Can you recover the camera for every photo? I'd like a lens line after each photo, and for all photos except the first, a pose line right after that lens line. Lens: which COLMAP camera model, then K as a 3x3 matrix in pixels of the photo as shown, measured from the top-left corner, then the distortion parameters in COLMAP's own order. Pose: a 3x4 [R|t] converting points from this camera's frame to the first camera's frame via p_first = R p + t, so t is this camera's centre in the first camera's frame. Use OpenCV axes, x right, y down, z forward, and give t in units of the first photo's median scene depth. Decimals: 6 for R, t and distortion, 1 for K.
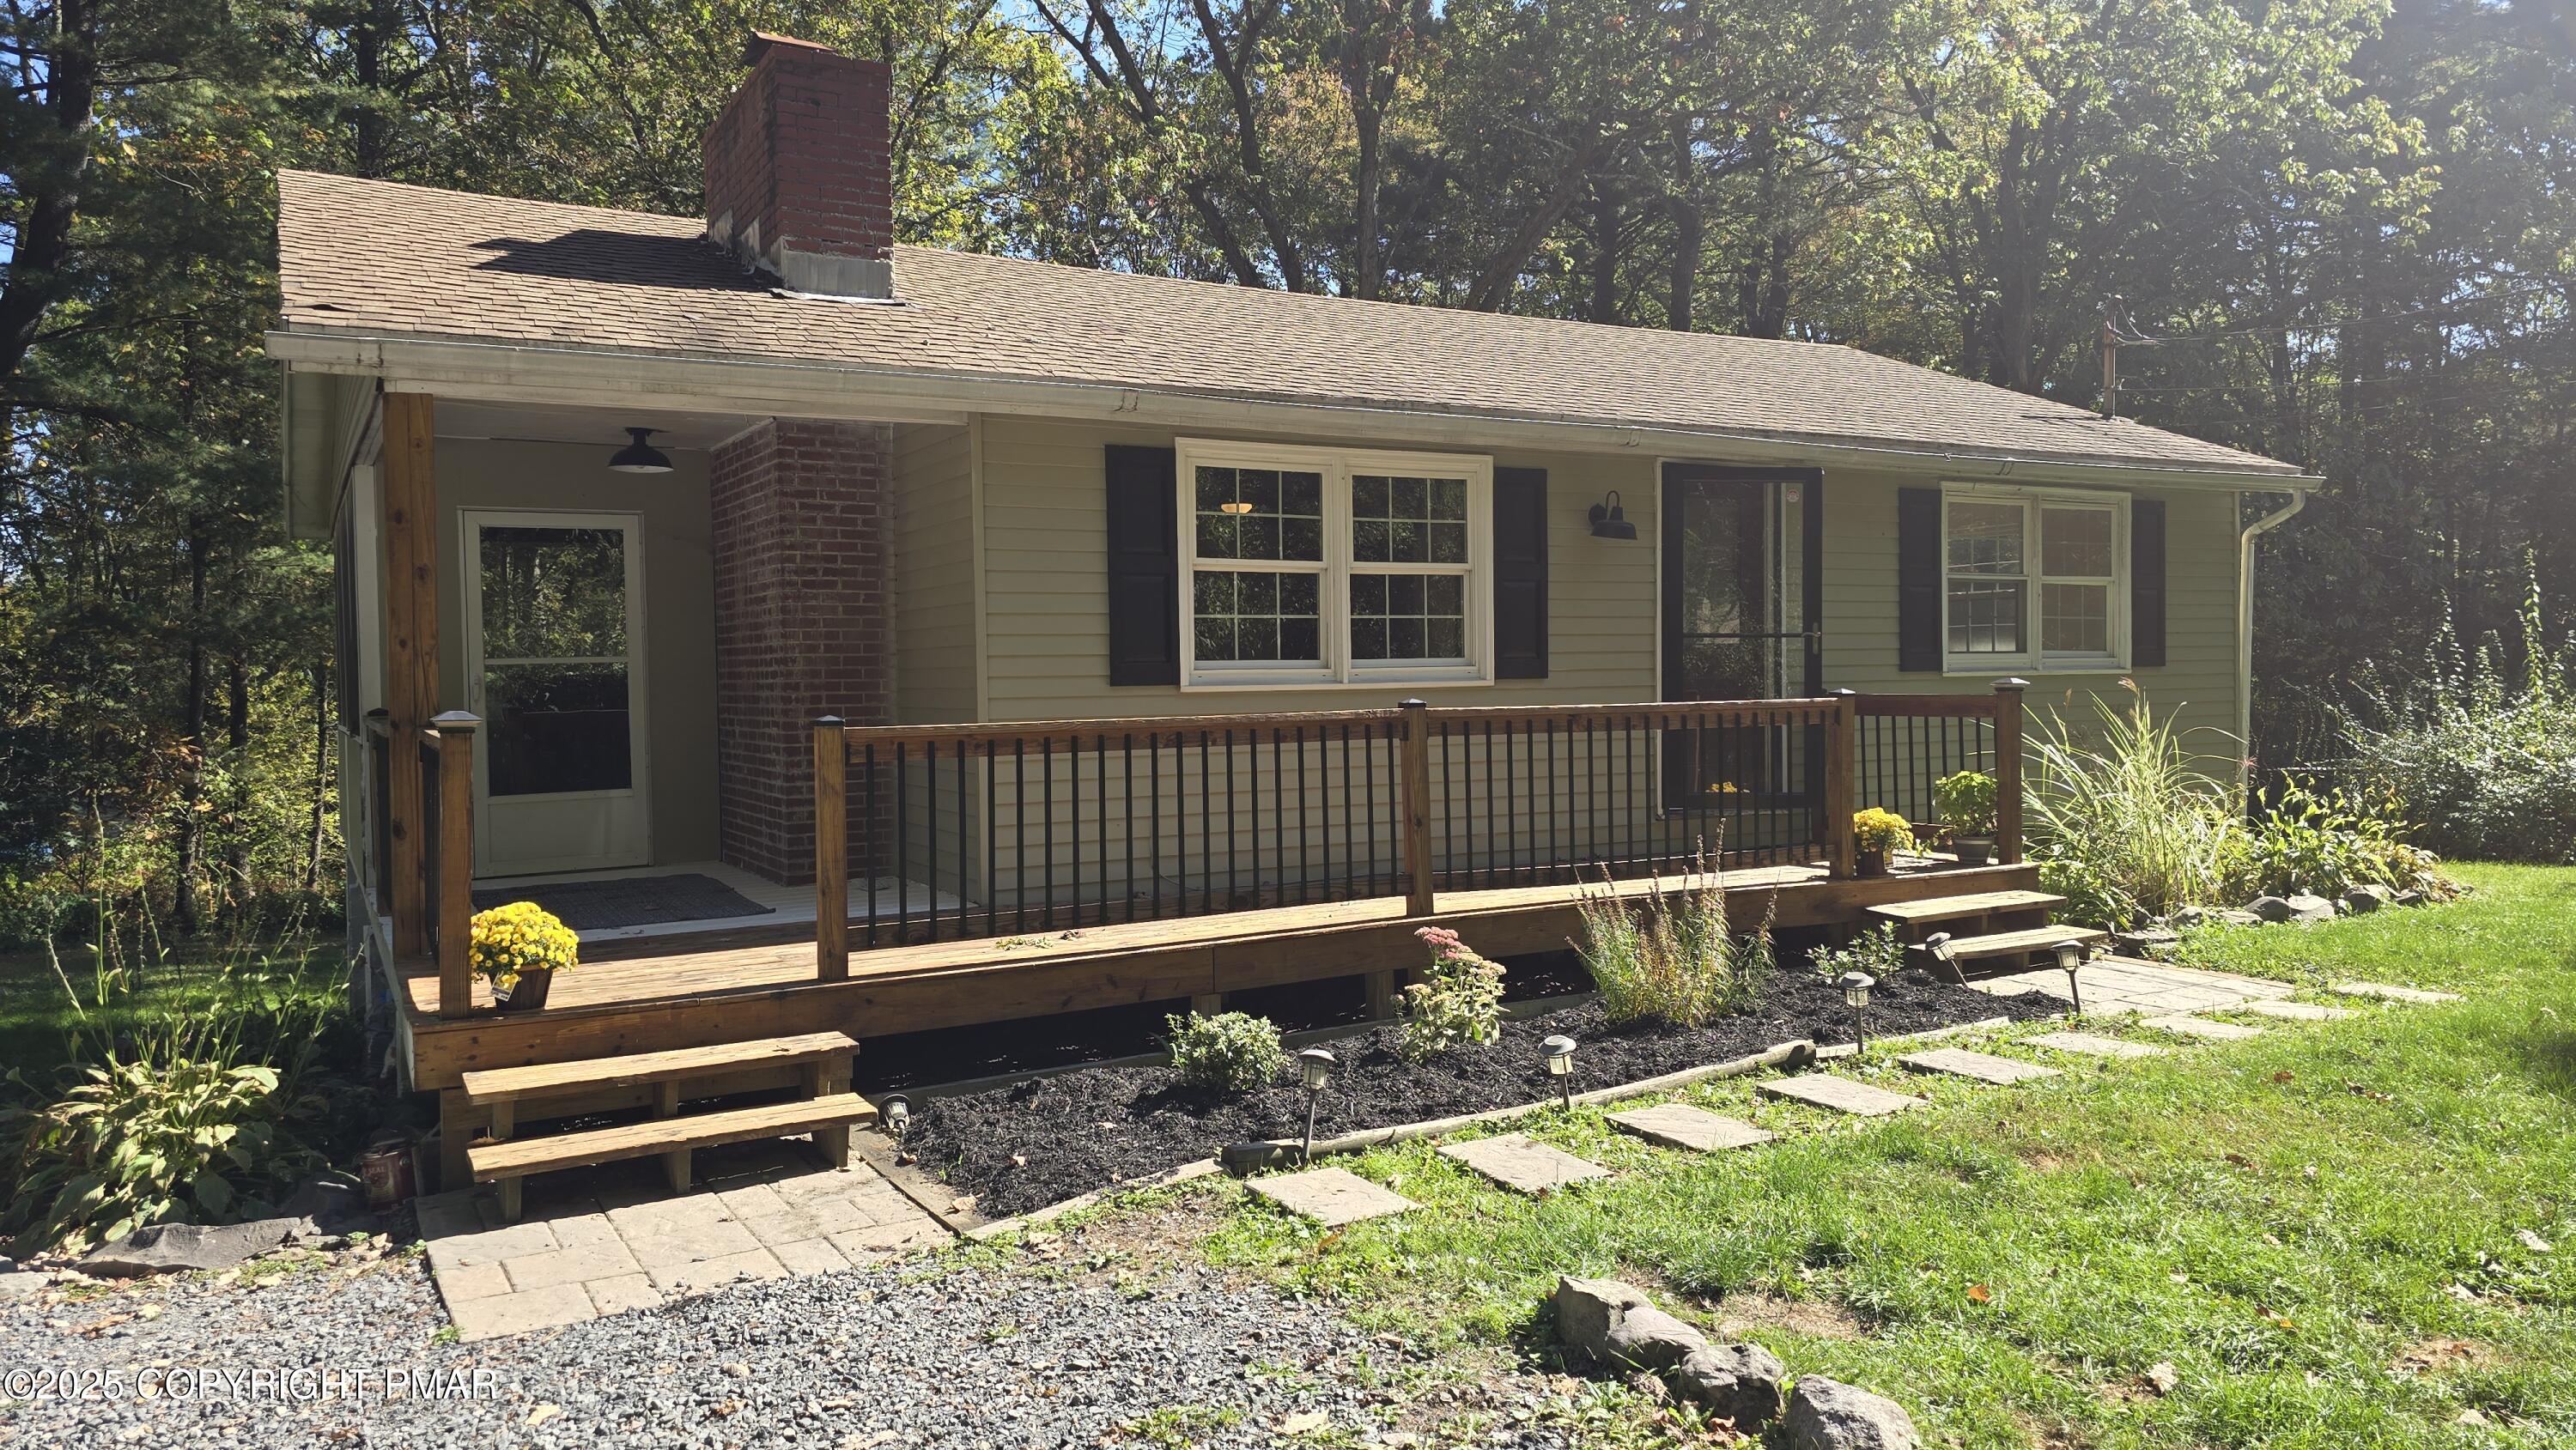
lens RADIAL K [[1730.9, 0, 1288.0], [0, 1730.9, 725.0], [0, 0, 1]] dist [0.116852, -0.165950]
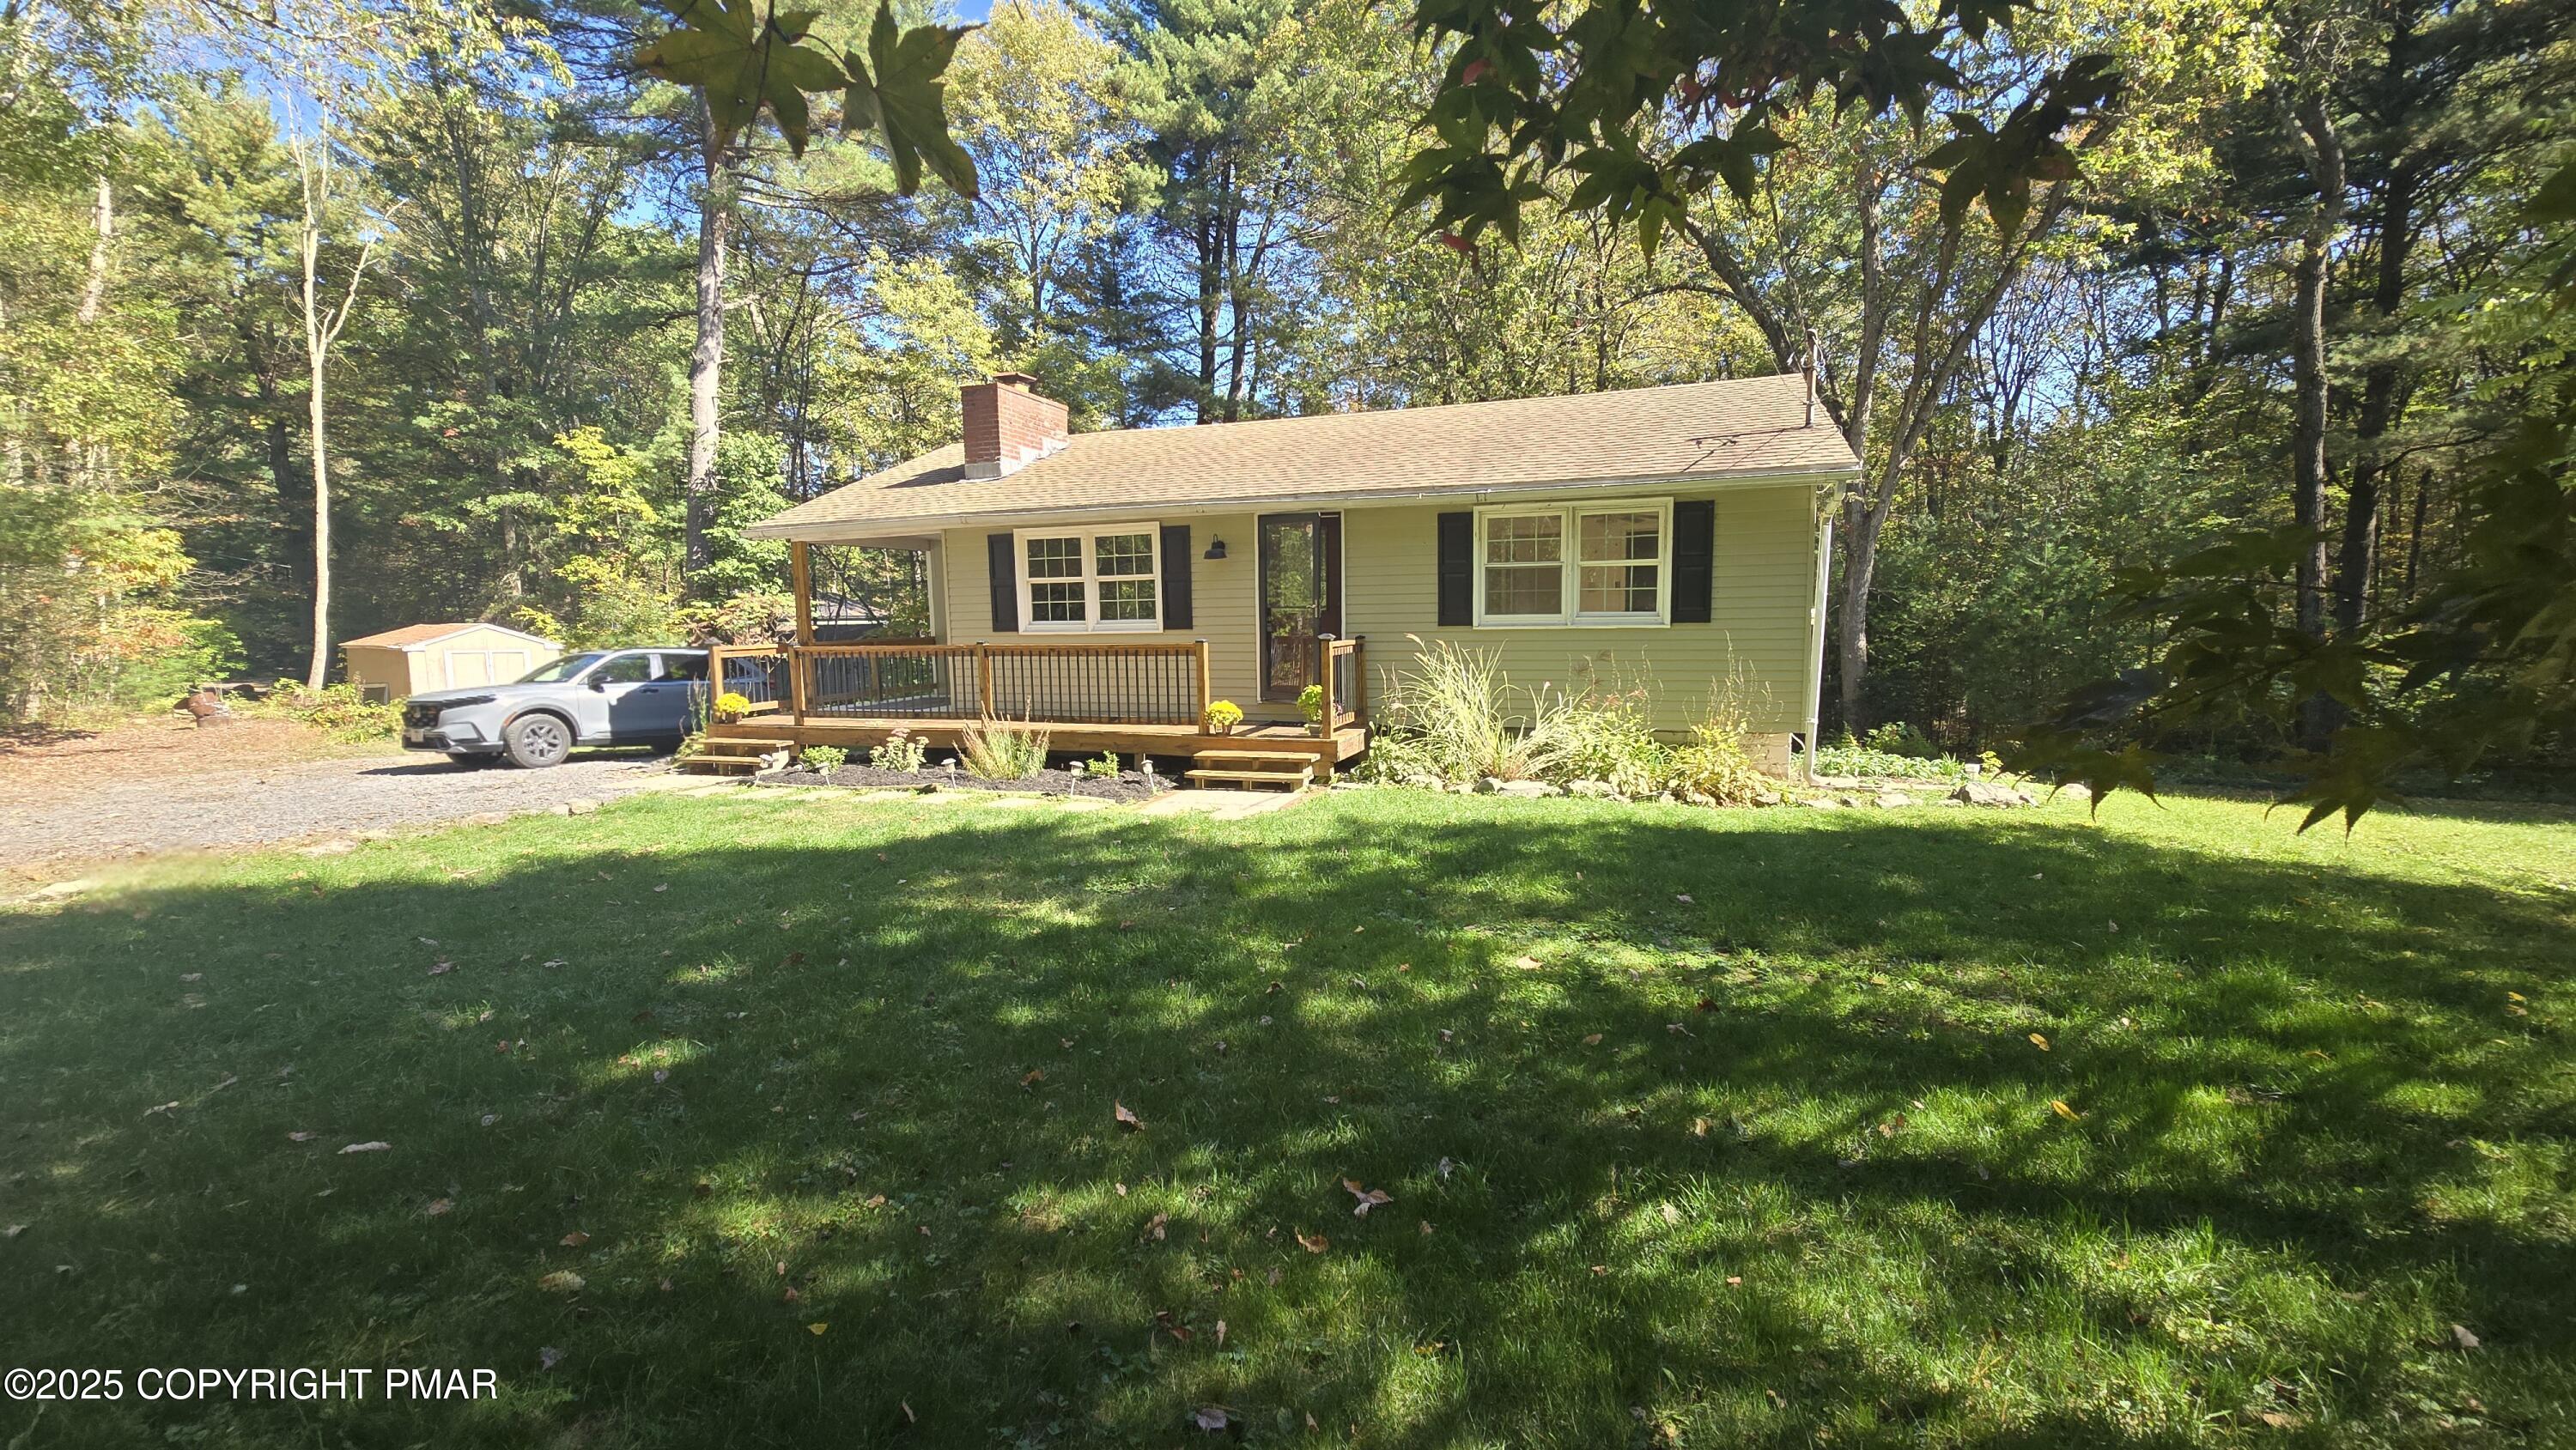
lens RADIAL K [[1051.3, 0, 1291.4], [0, 1051.3, 734.6], [0, 0, 1]] dist [0.002957, -0.007007]
pose [[0.648047, 0.094362, -0.755732, 1.252434], [-0.013277, 0.993544, 0.112671, -0.047483], [0.761484, -0.062982, 0.645116, 0.304317]]
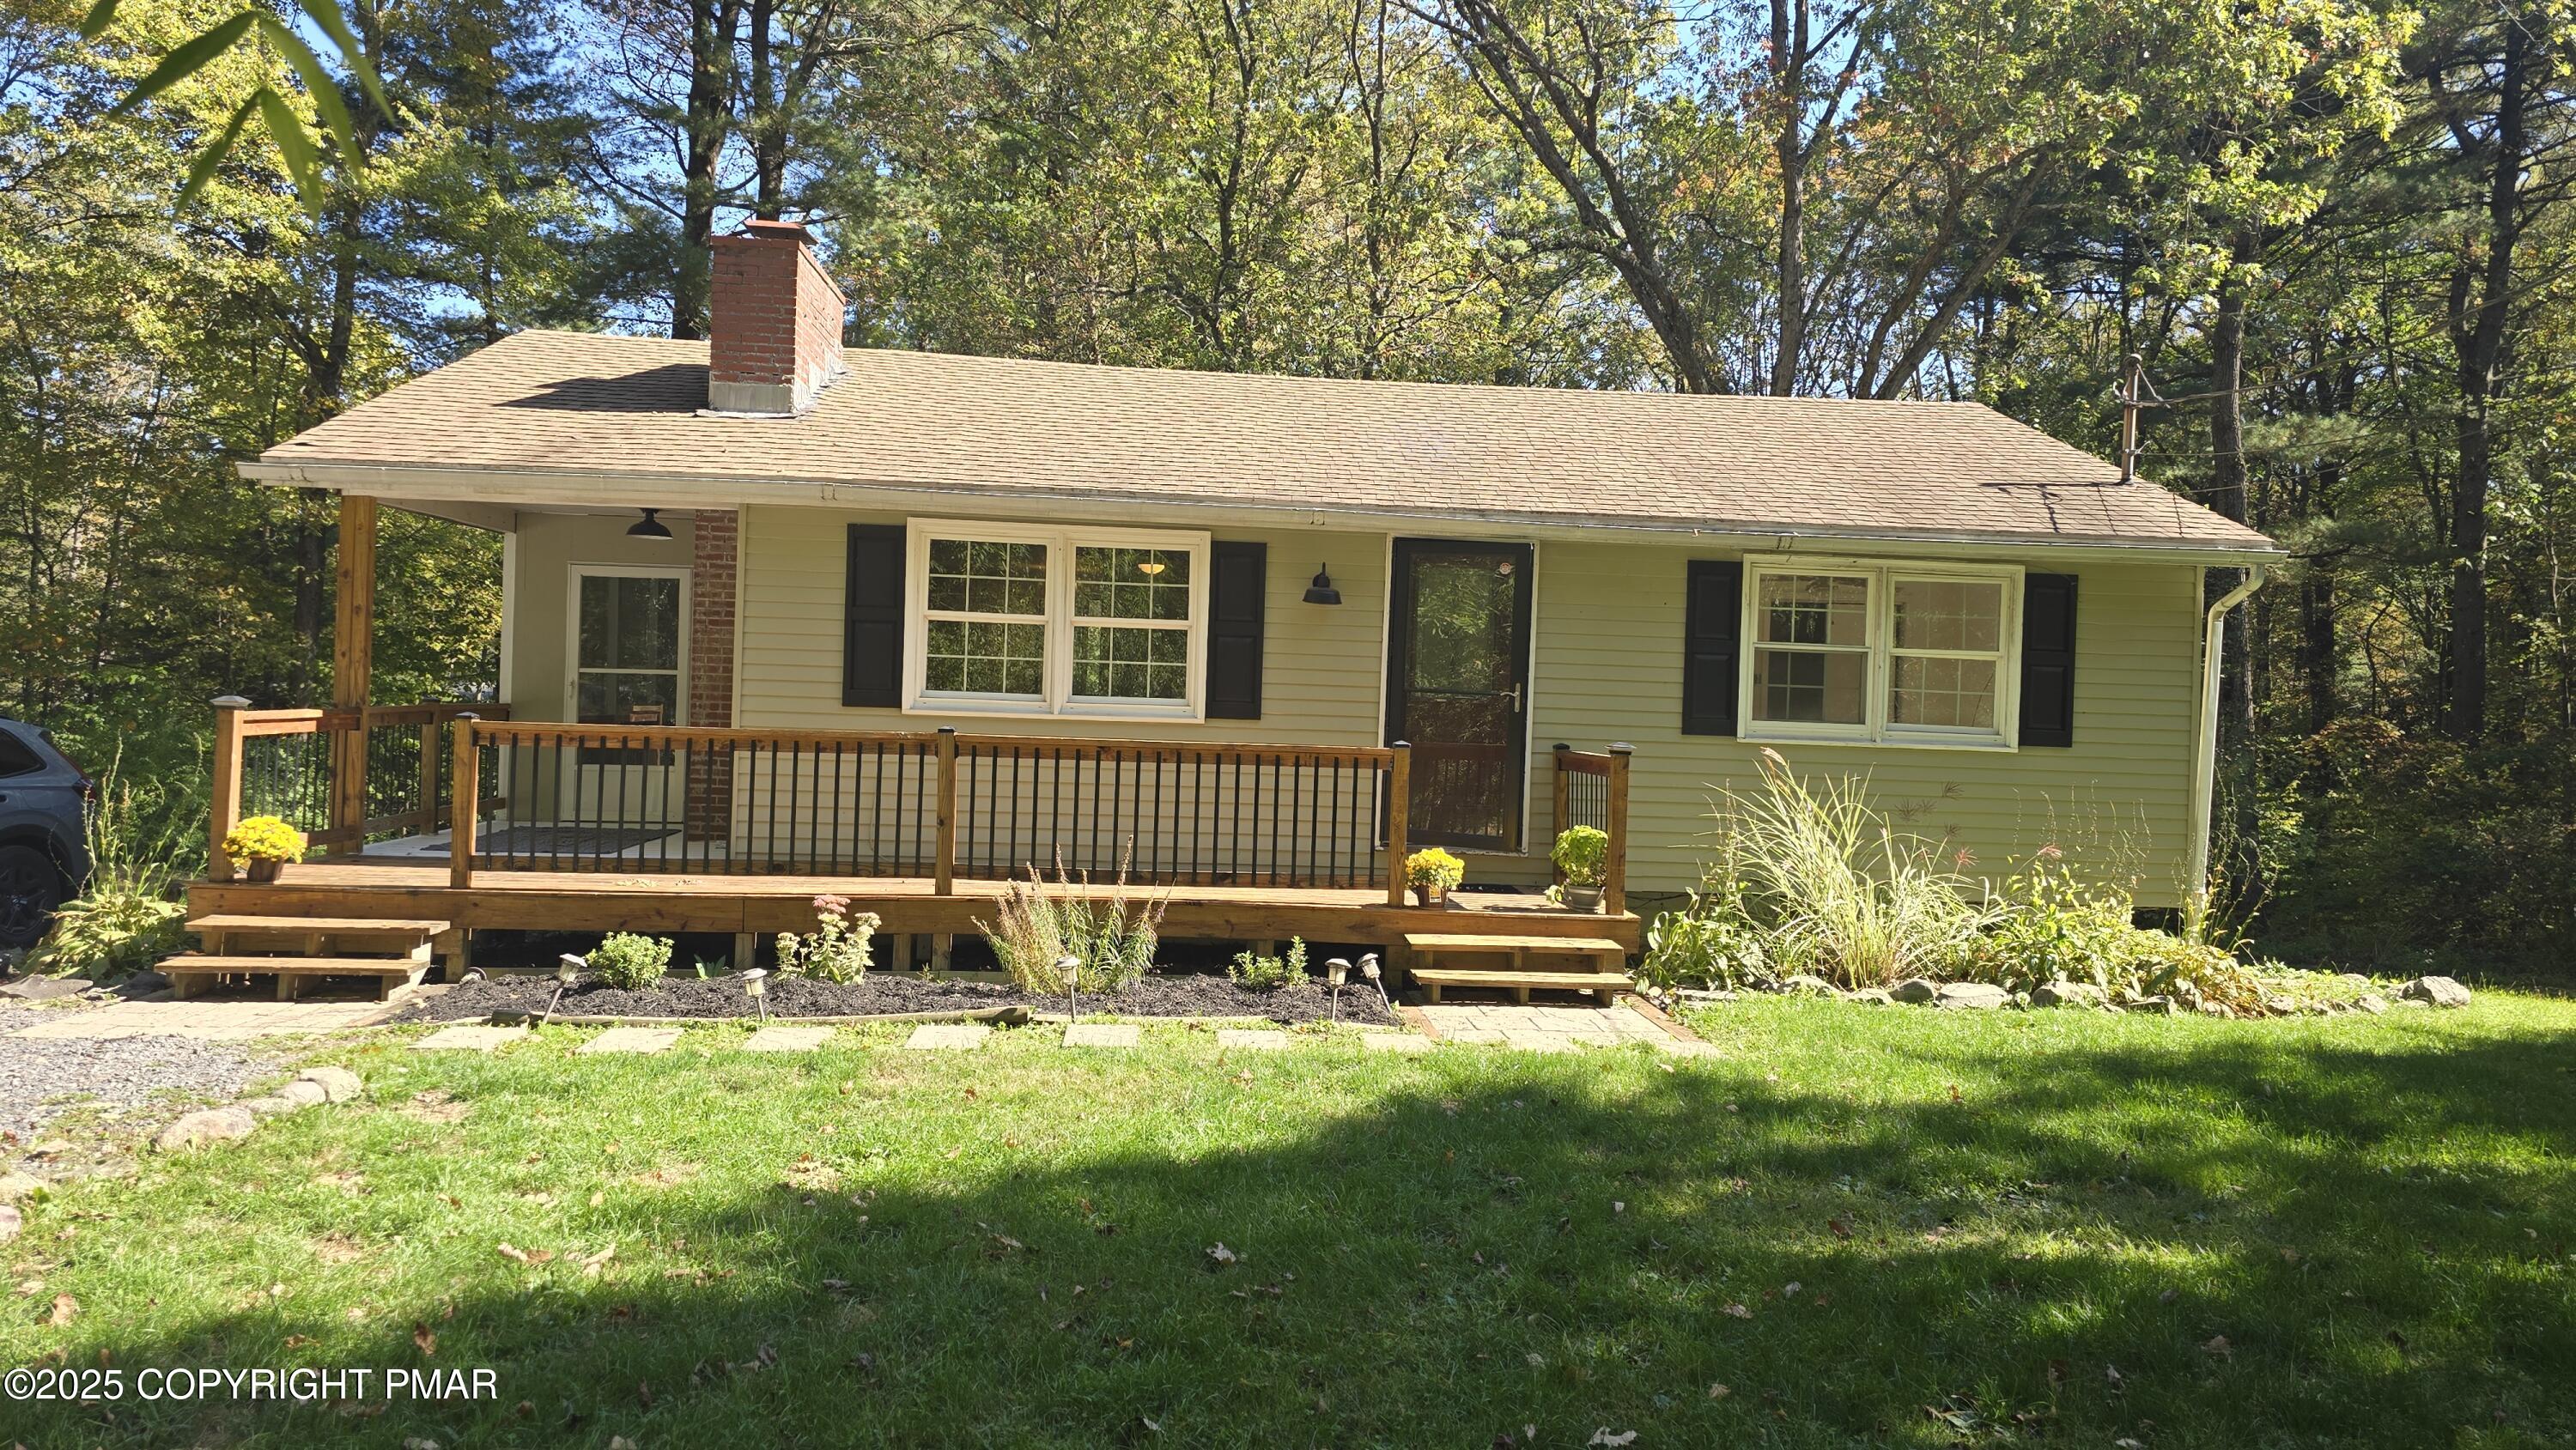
lens RADIAL K [[1711.1, 0, 1306.3], [0, 1711.1, 711.4], [0, 0, 1]] dist [0.071399, -0.065541]
pose [[0.903028, 0.053106, -0.426287, 0.717738], [-0.061705, 0.998074, -0.006374, -0.029003], [0.425128, 0.032060, 0.904565, -0.035679]]
